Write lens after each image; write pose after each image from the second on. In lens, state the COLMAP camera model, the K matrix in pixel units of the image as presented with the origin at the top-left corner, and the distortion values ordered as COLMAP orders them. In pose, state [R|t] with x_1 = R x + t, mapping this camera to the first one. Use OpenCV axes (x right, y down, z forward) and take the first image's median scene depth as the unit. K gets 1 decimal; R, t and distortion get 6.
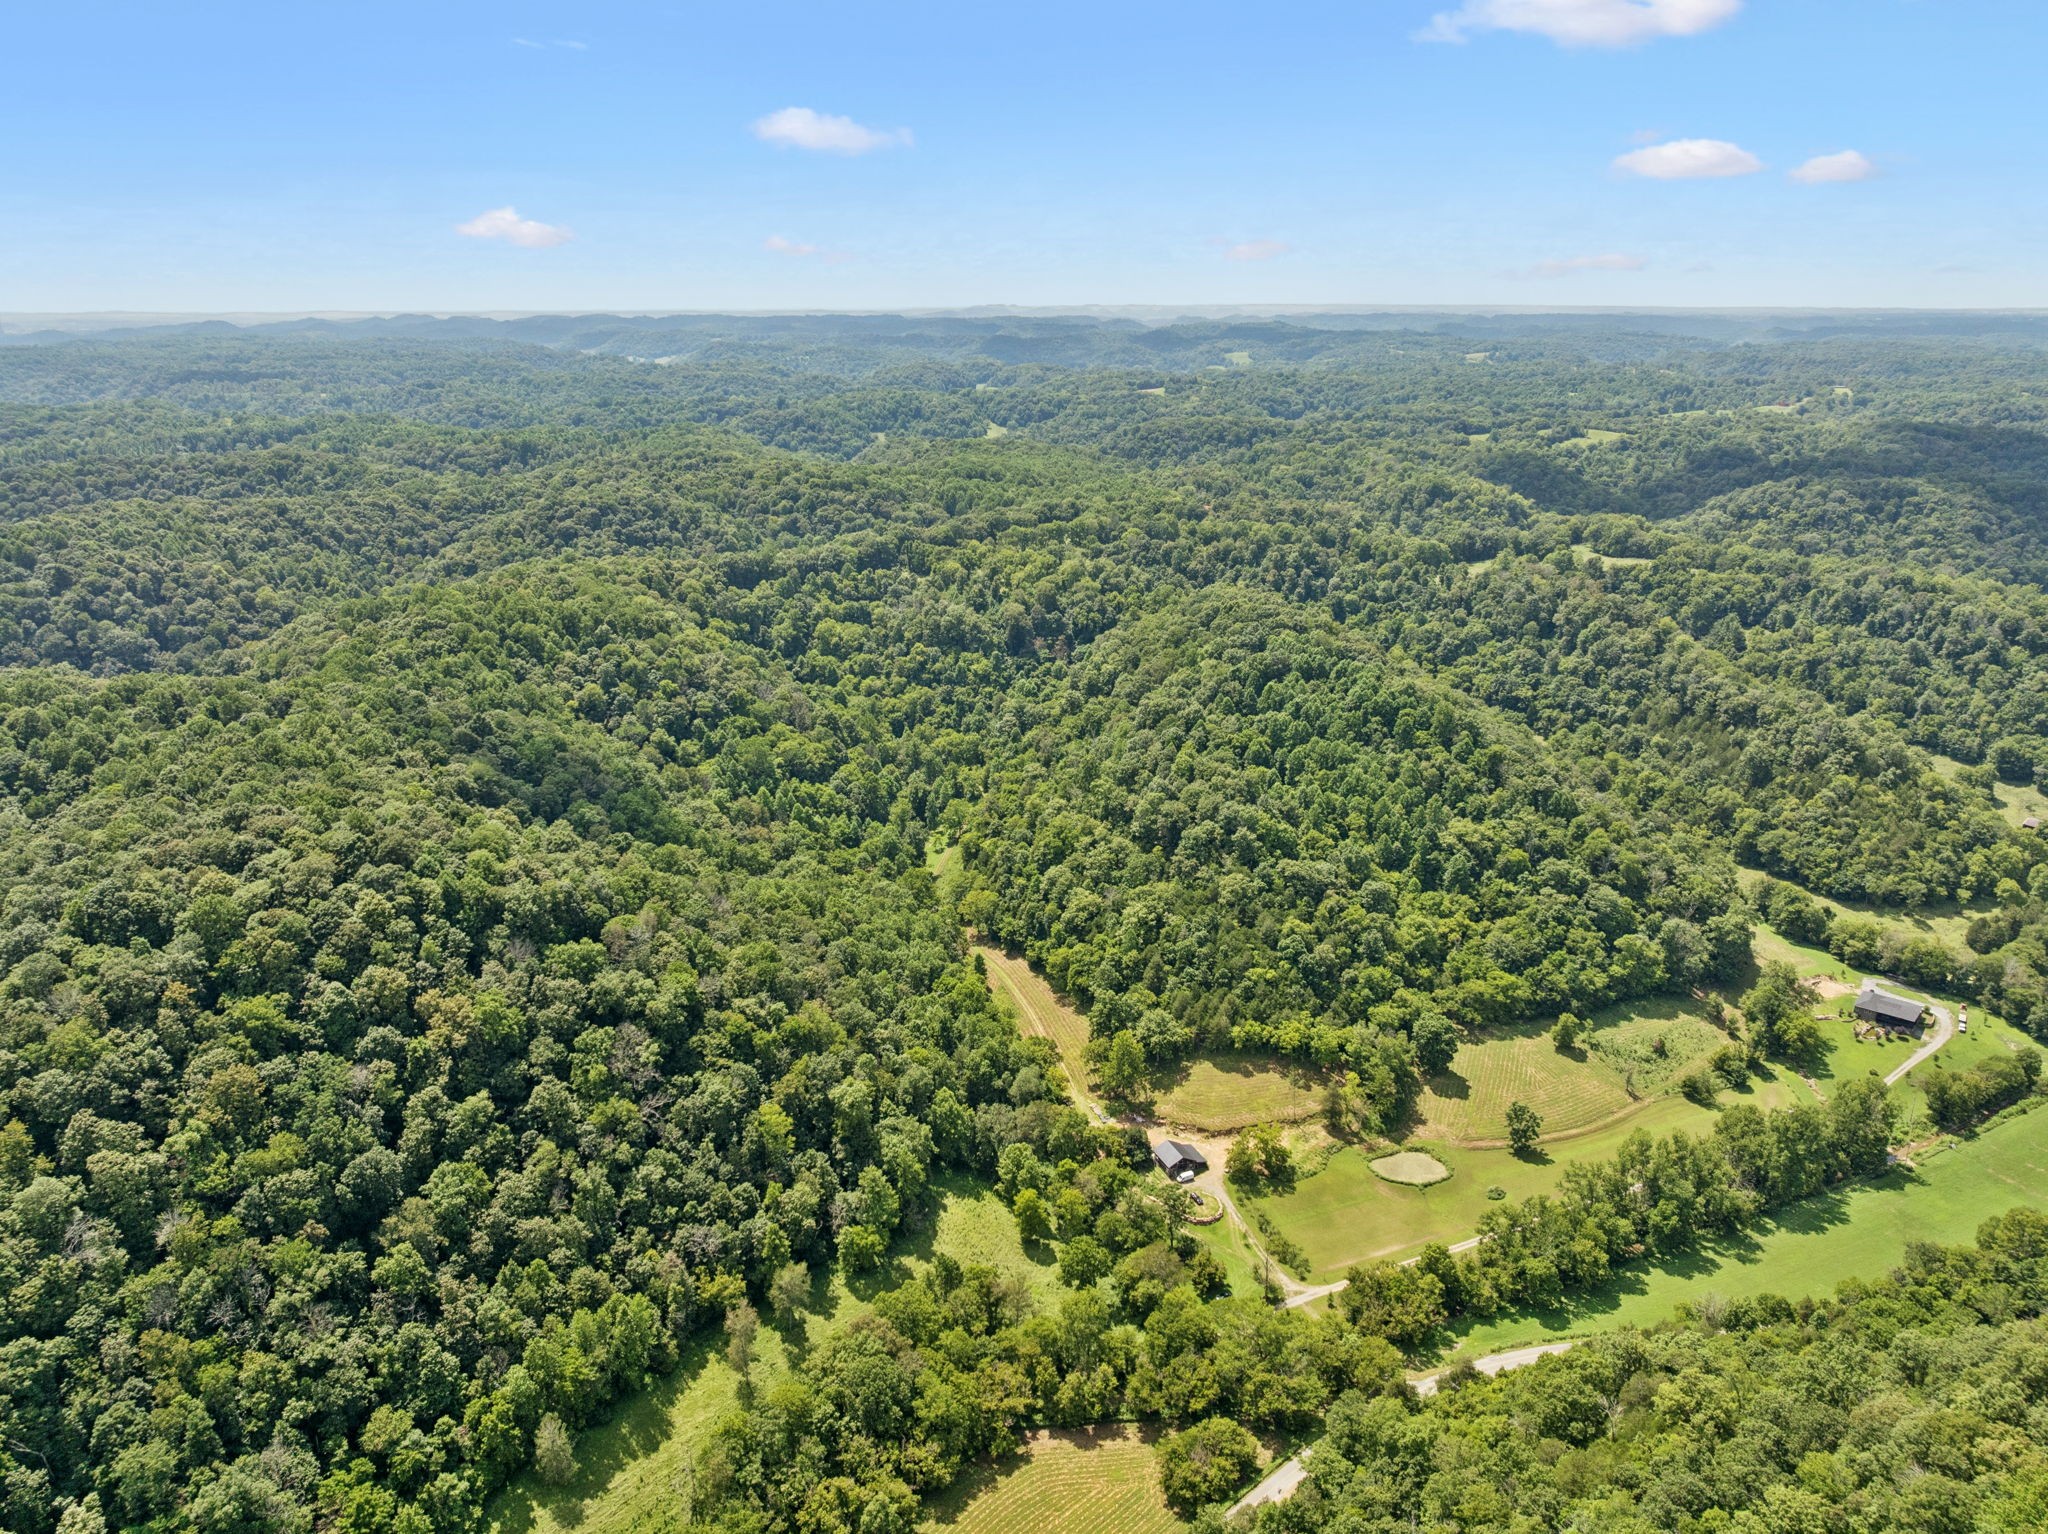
lens RADIAL K [[1444.8, 0, 1024.0], [0, 1444.8, 767.0], [0, 0, 1]] dist [-0.009694, -0.004765]
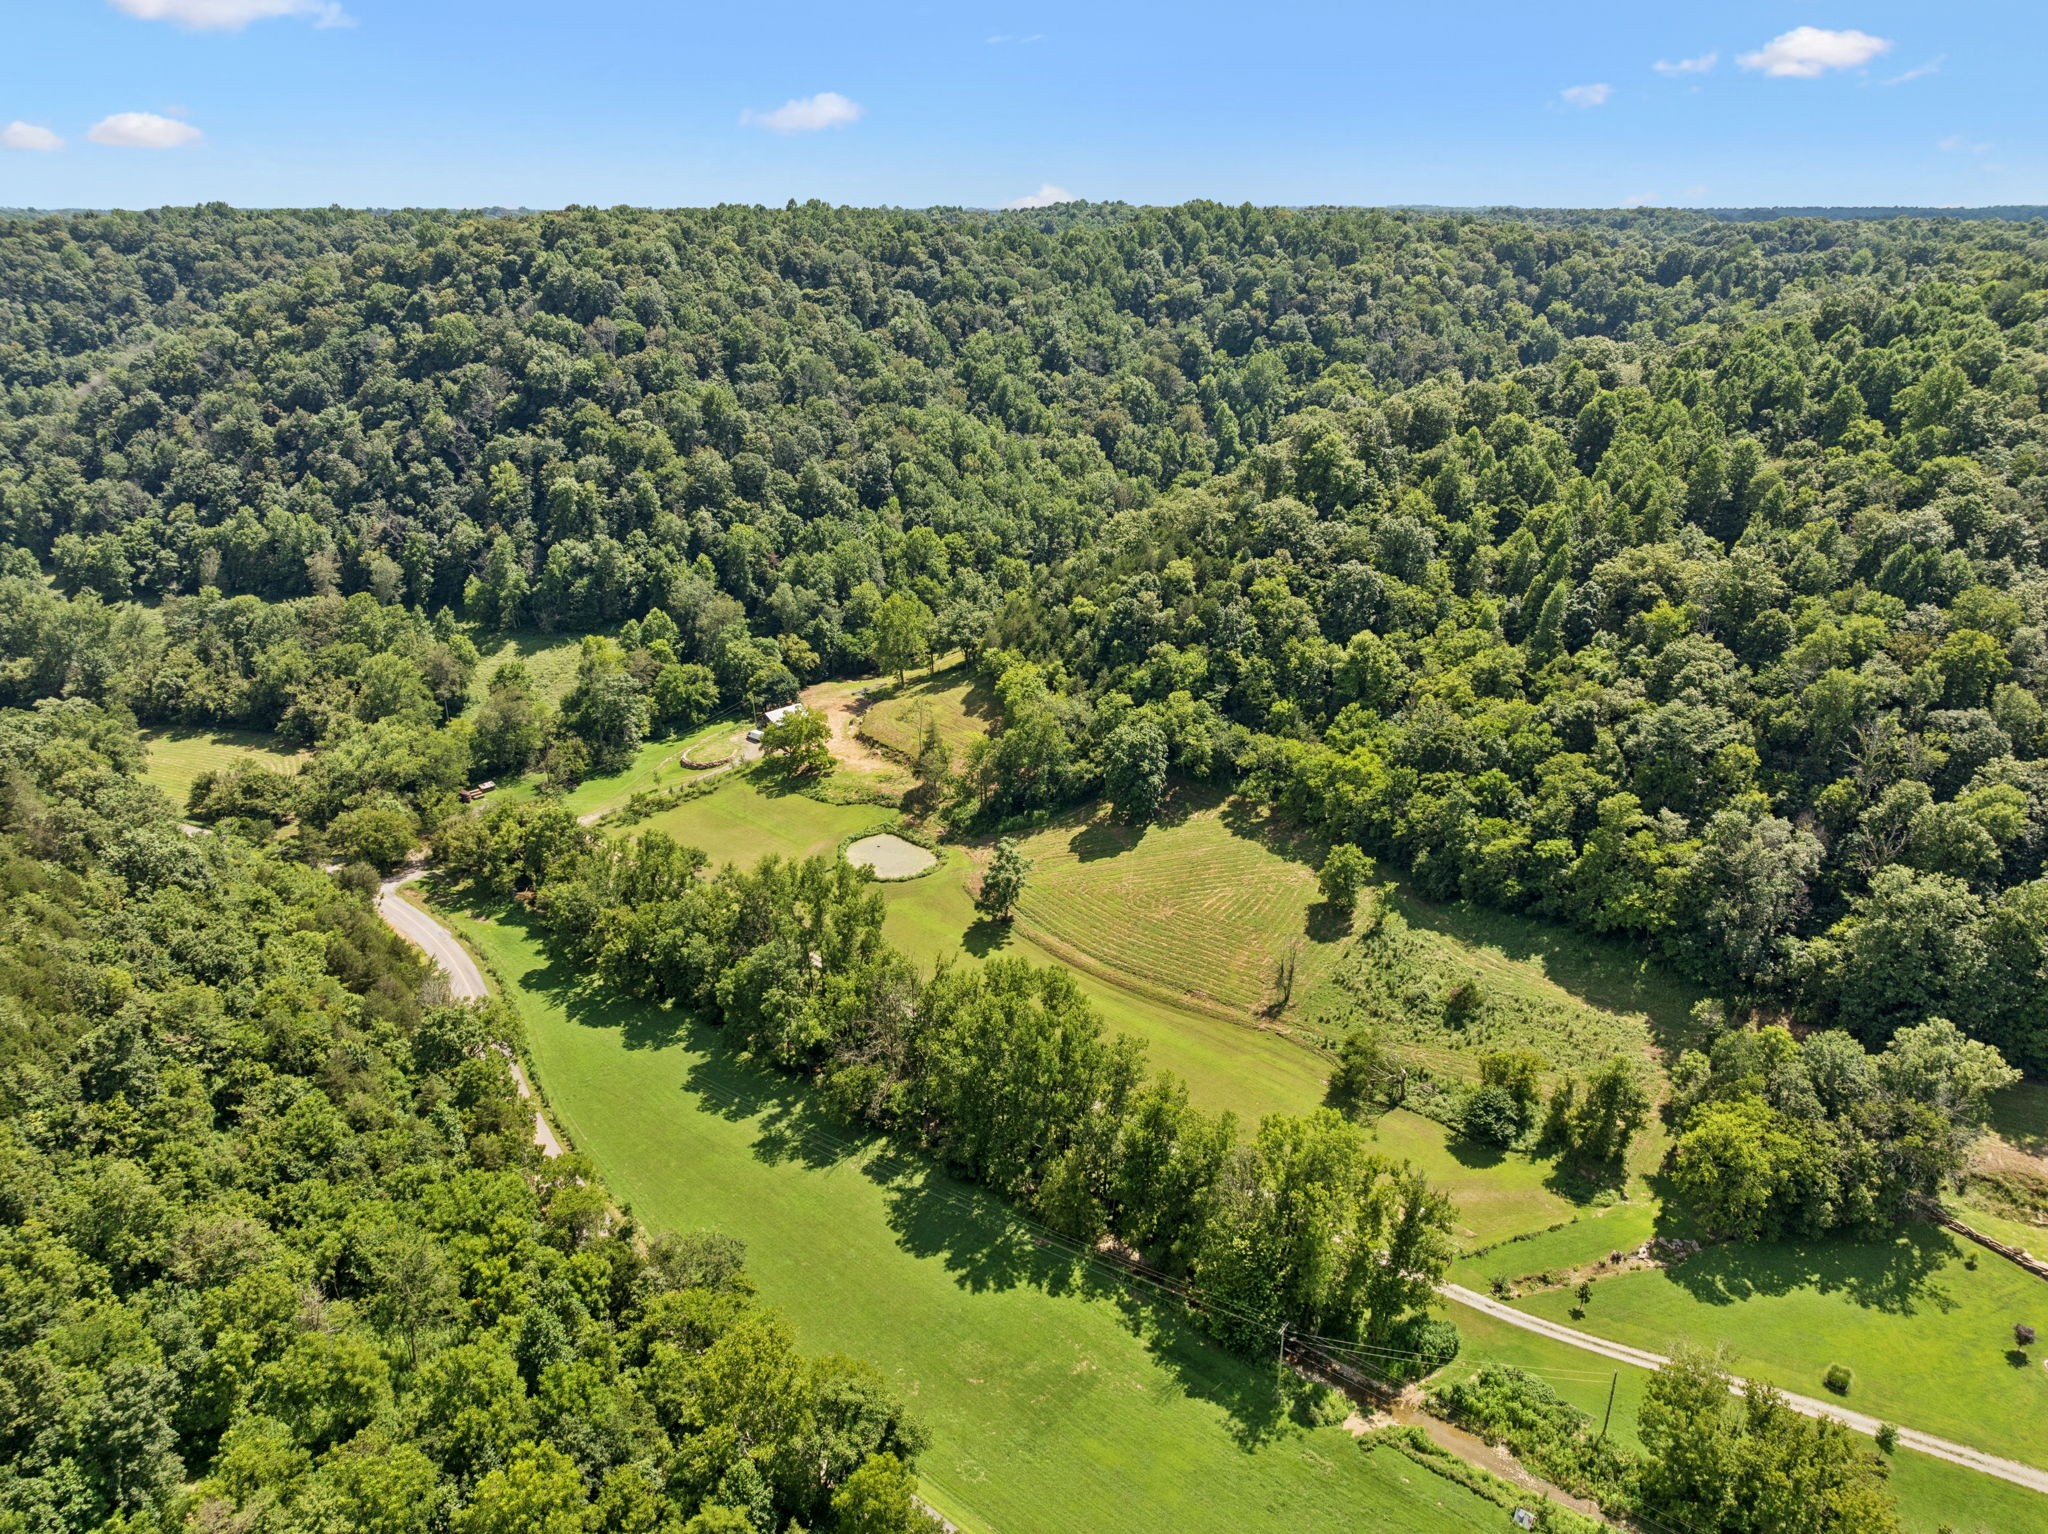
lens RADIAL K [[1463.4, 0, 1024.0], [0, 1463.4, 767.0], [0, 0, 1]] dist [0.001001, -0.105694]
pose [[0.381622, 0.327987, -0.864170, 0.720295], [-0.293931, 0.929457, 0.222965, 0.065550], [0.876339, 0.168919, 0.451107, 0.645665]]
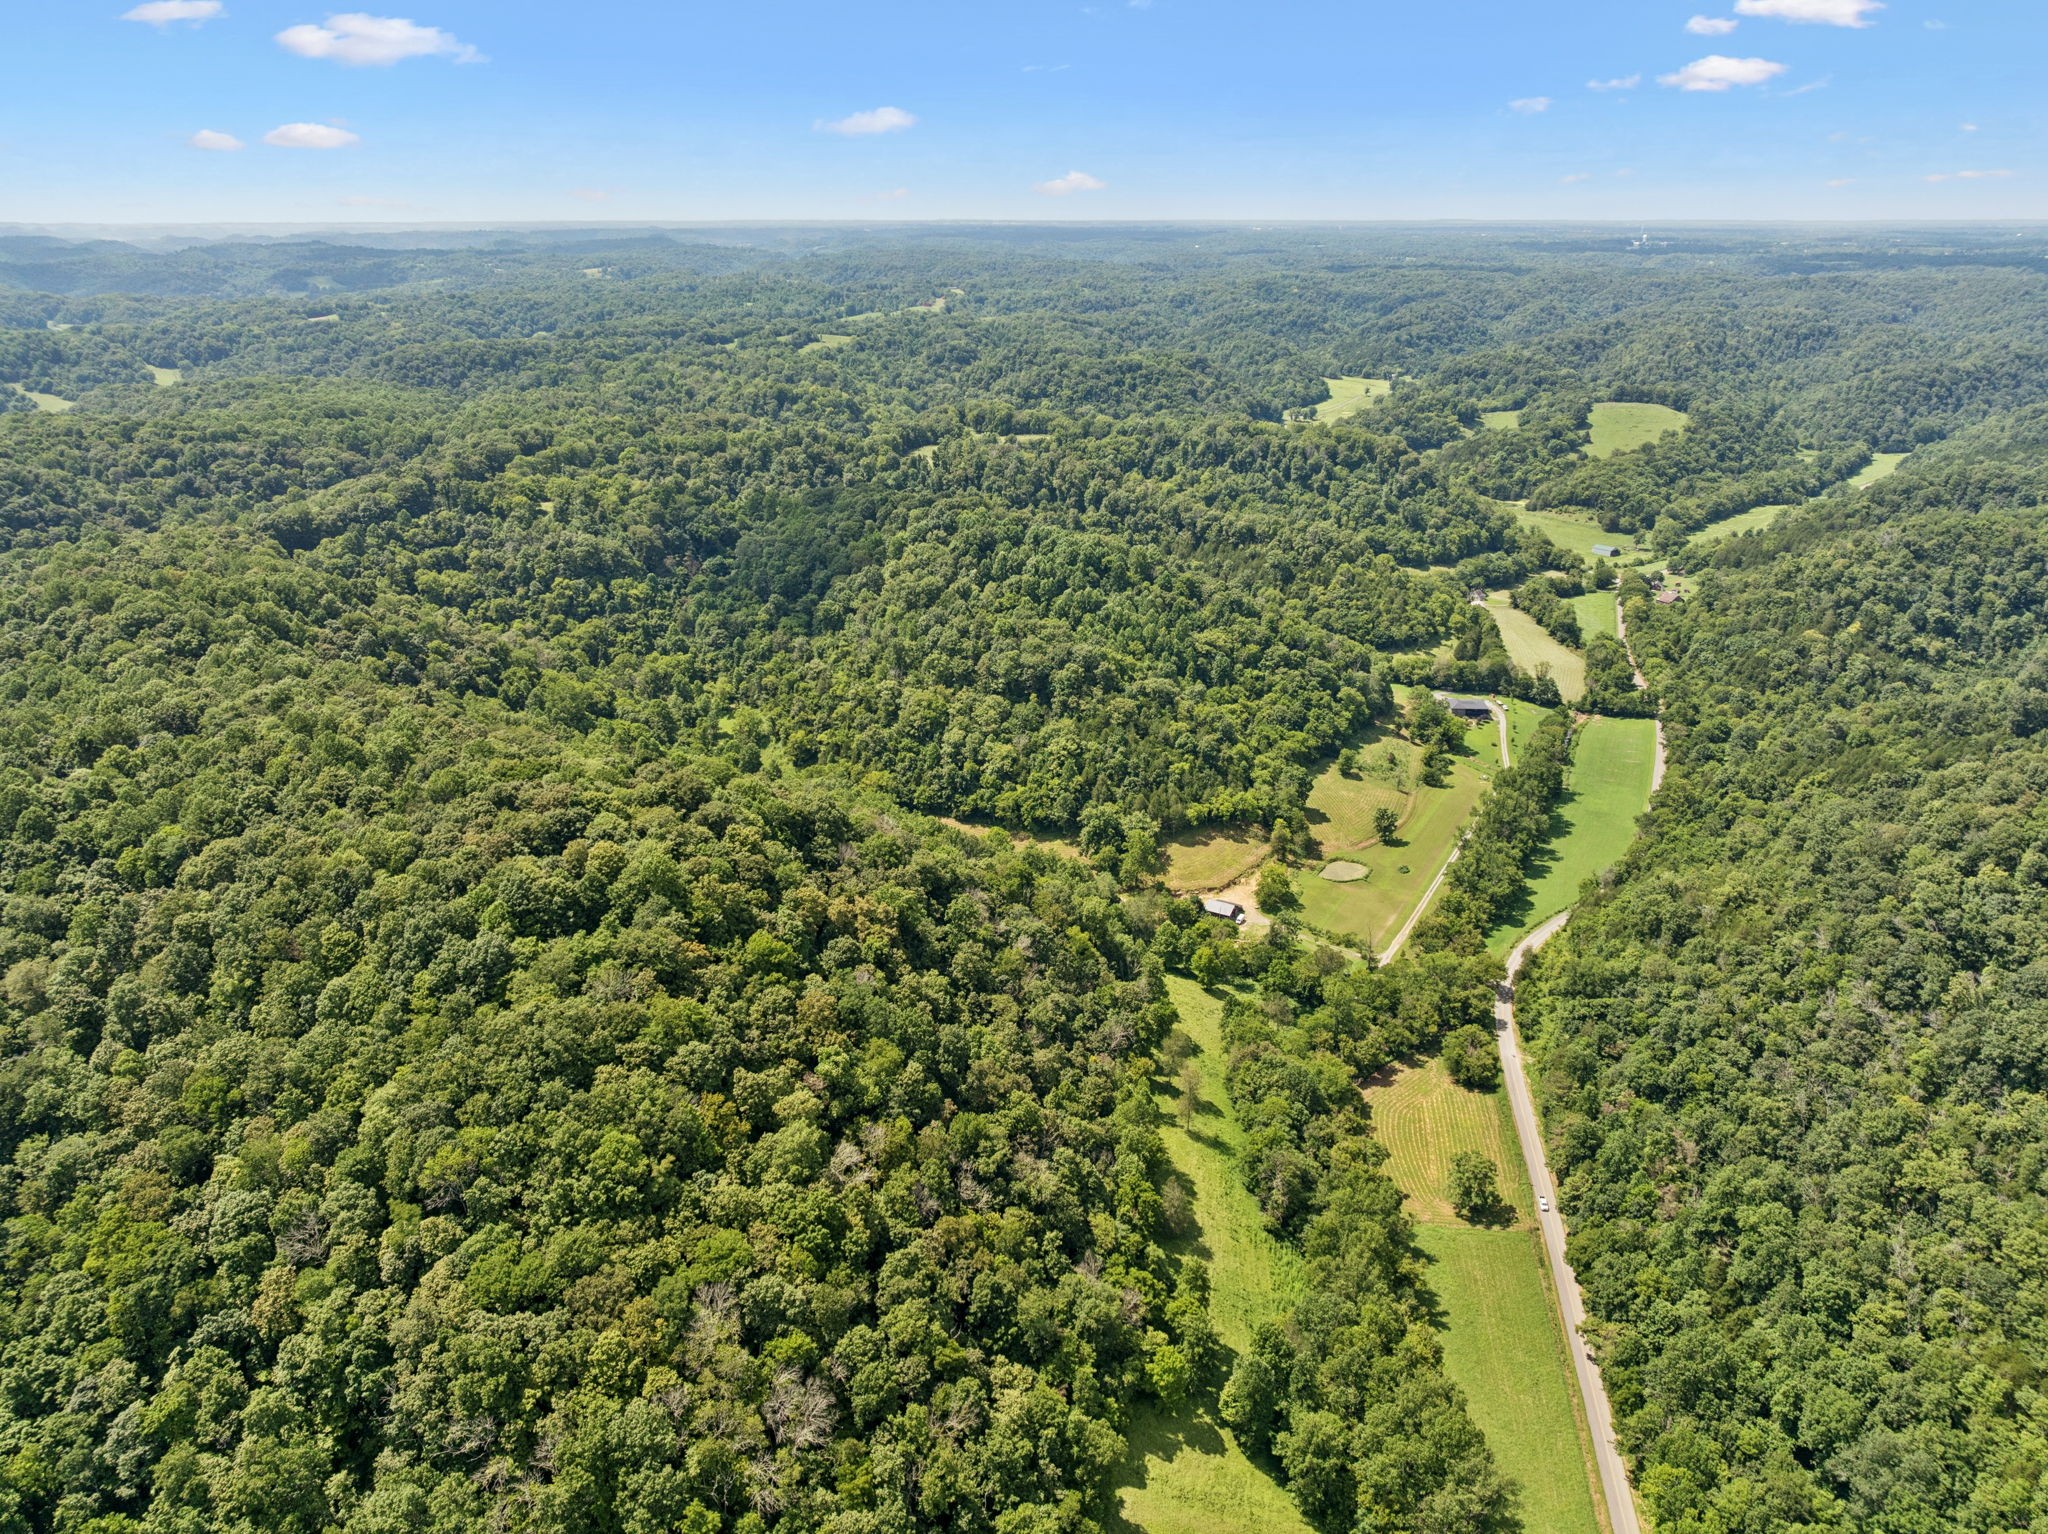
lens RADIAL K [[1427.4, 0, 1024.0], [0, 1427.4, 767.0], [0, 0, 1]] dist [0.014063, -0.034474]
pose [[0.803806, -0.216968, 0.553914, -0.586853], [0.186213, 0.976092, 0.112113, -0.018333], [-0.564996, 0.013029, 0.824991, 0.060113]]
